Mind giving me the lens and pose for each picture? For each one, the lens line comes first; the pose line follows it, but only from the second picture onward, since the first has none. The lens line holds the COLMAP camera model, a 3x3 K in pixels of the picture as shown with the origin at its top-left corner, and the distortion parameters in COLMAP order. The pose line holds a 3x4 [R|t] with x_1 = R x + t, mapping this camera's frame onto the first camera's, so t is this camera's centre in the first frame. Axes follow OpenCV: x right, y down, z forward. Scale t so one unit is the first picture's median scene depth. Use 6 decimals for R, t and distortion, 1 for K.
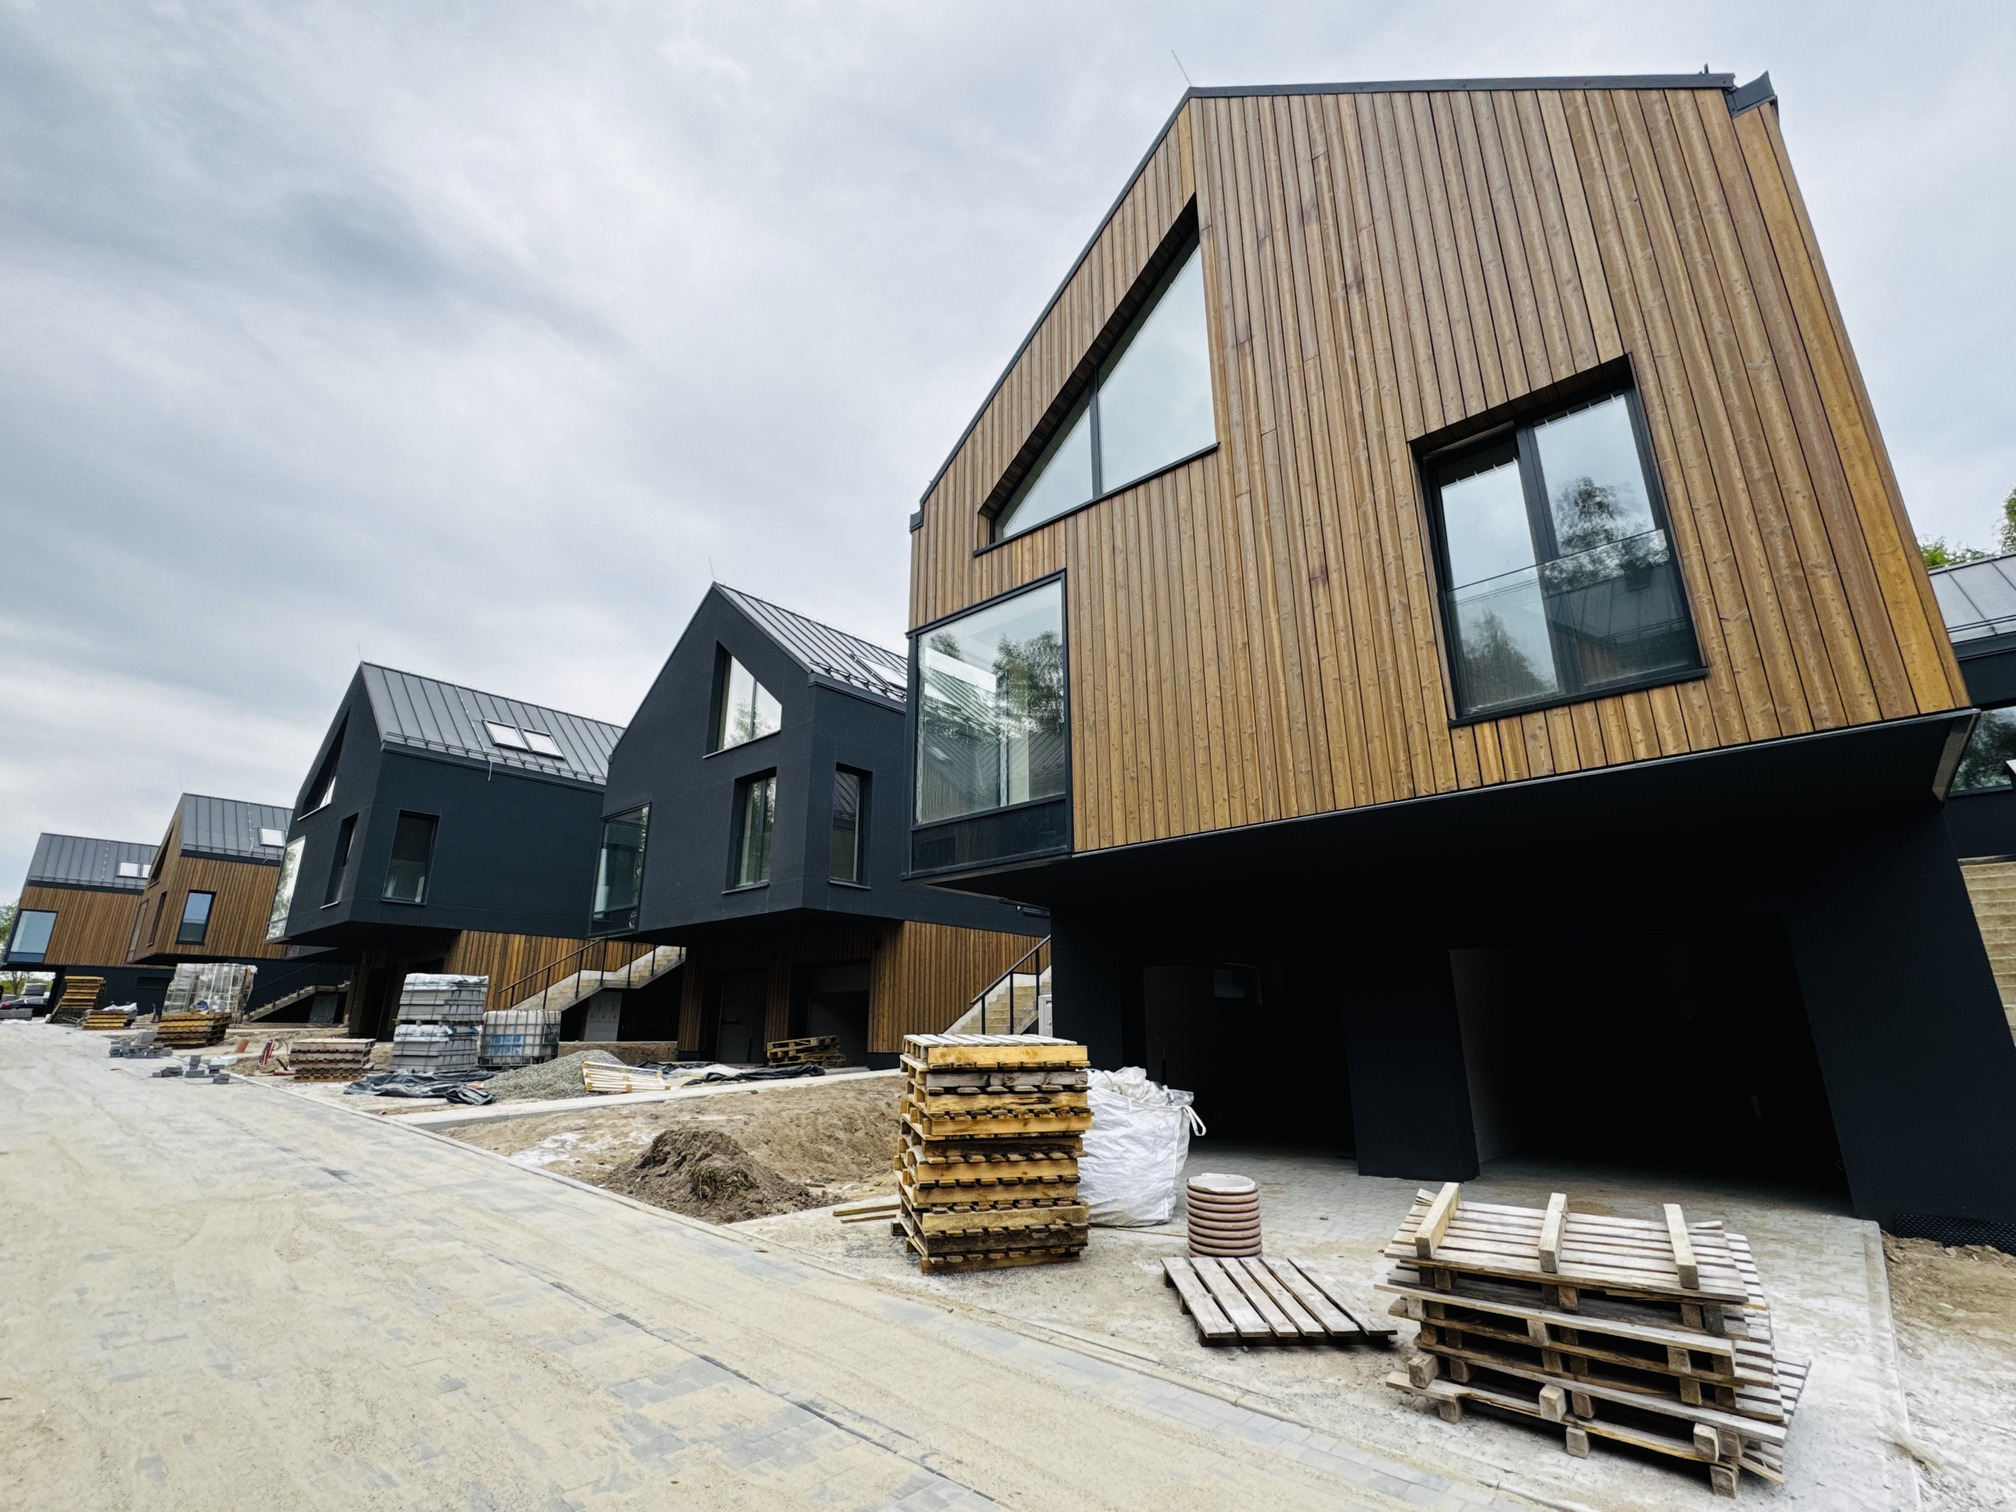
lens RADIAL K [[923.3, 0, 1027.5], [0, 923.3, 761.6], [0, 0, 1]] dist [-0.001481, -0.001042]
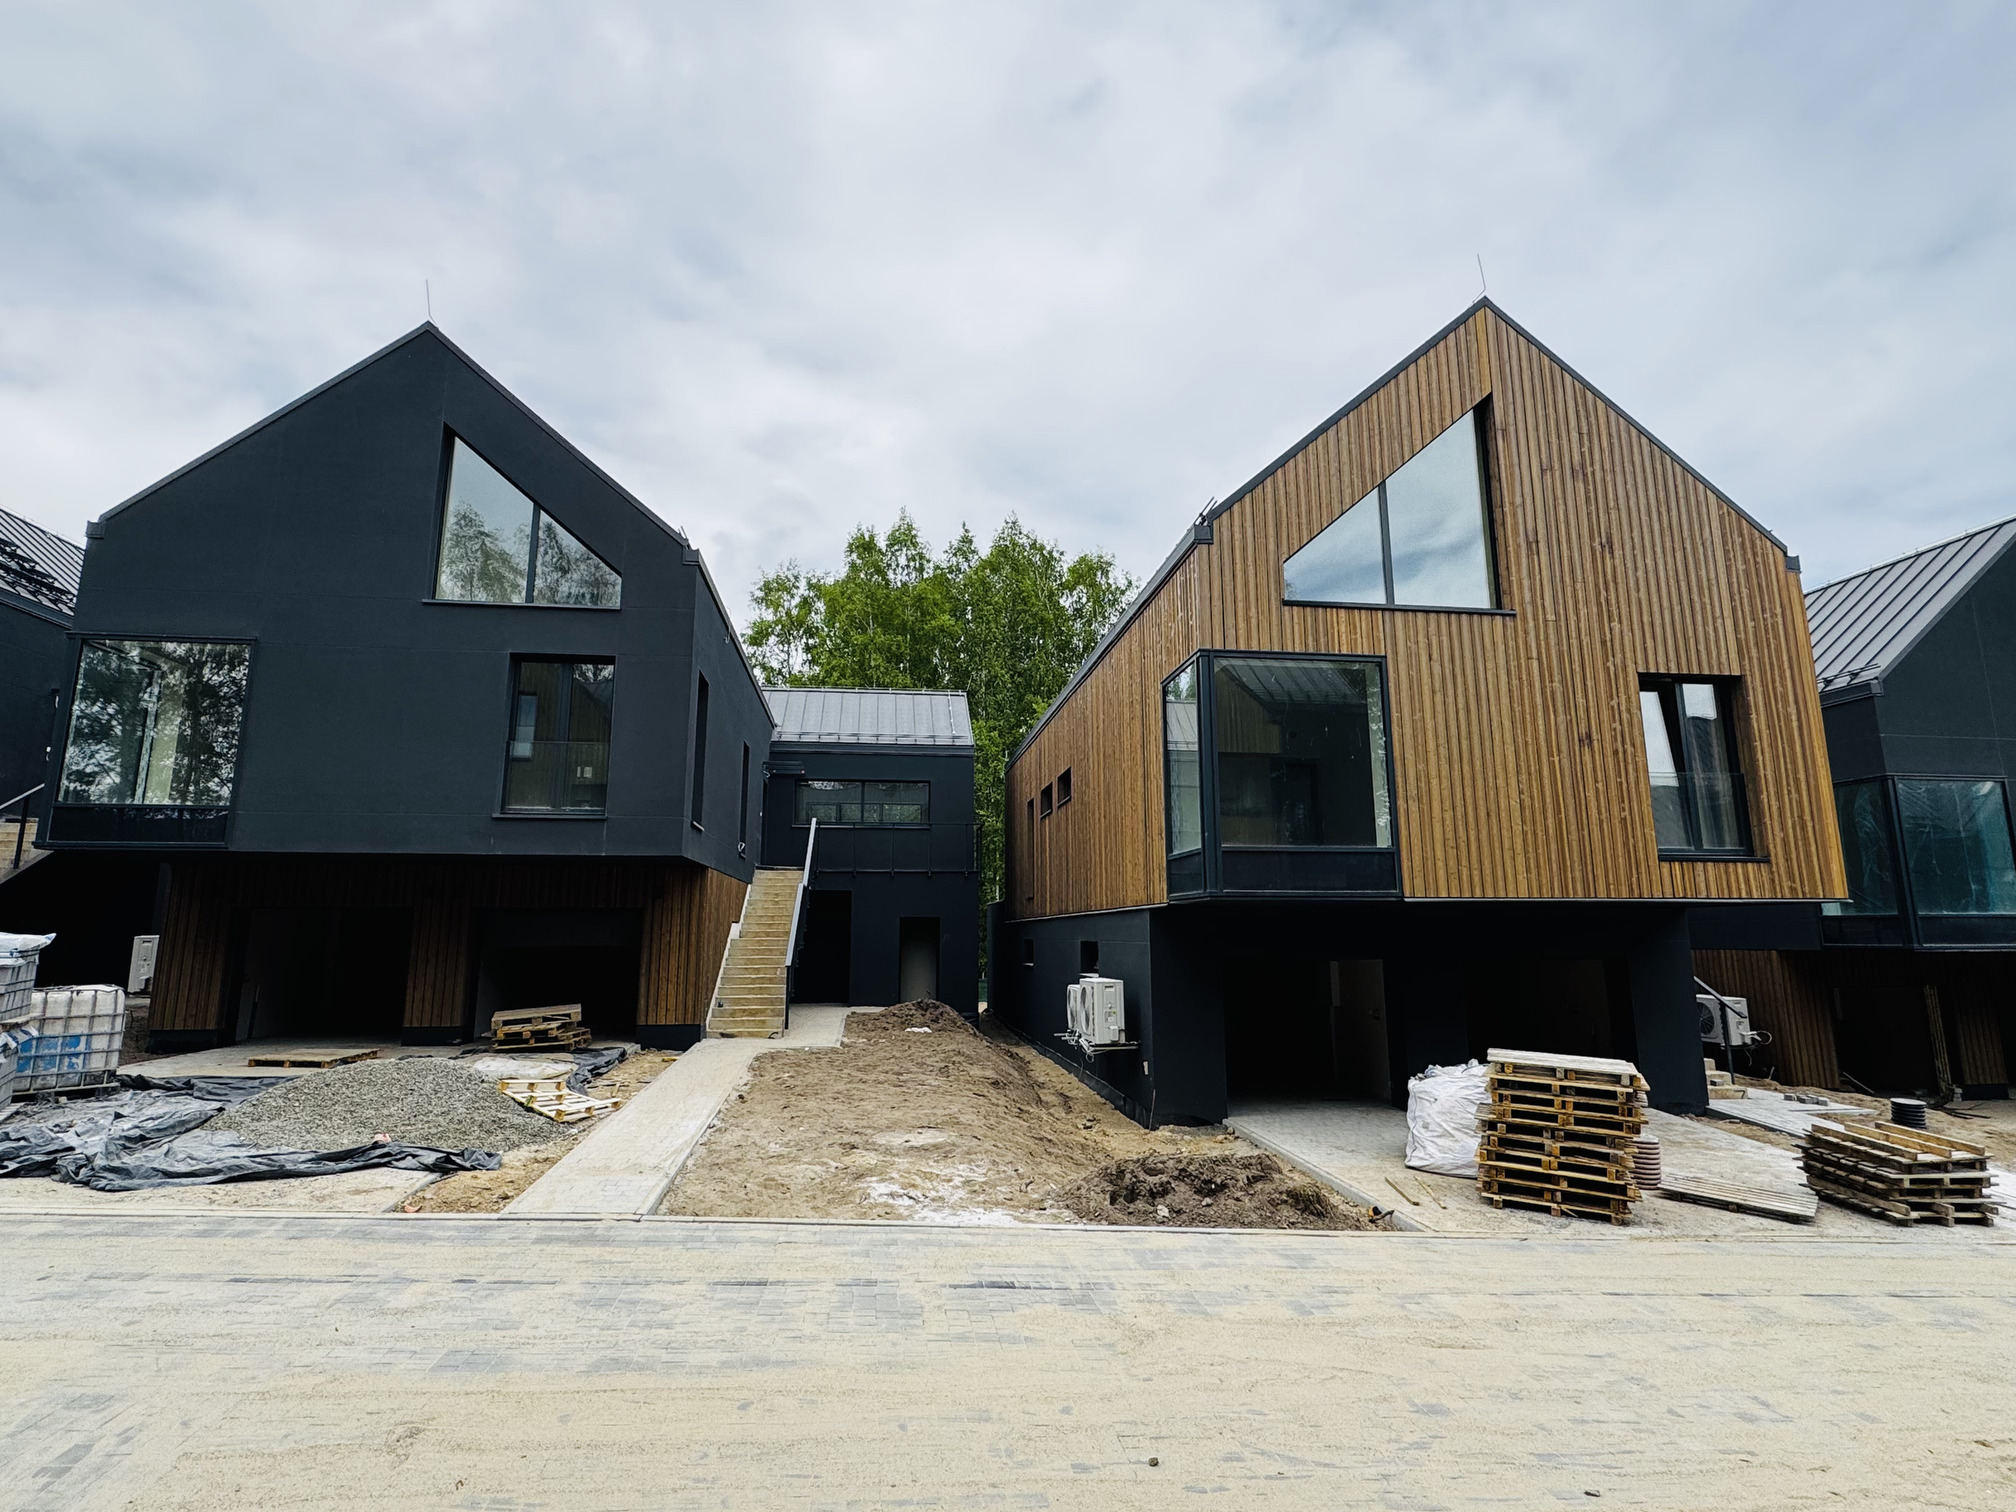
lens RADIAL K [[986.4, 0, 1009.2], [0, 986.4, 761.6], [0, 0, 1]] dist [-0.005882, 0.001024]
pose [[0.674664, 0.131843, 0.726254, -0.622427], [-0.216778, 0.975921, 0.024213, 0.000073], [-0.705574, -0.173771, 0.687000, 0.227341]]
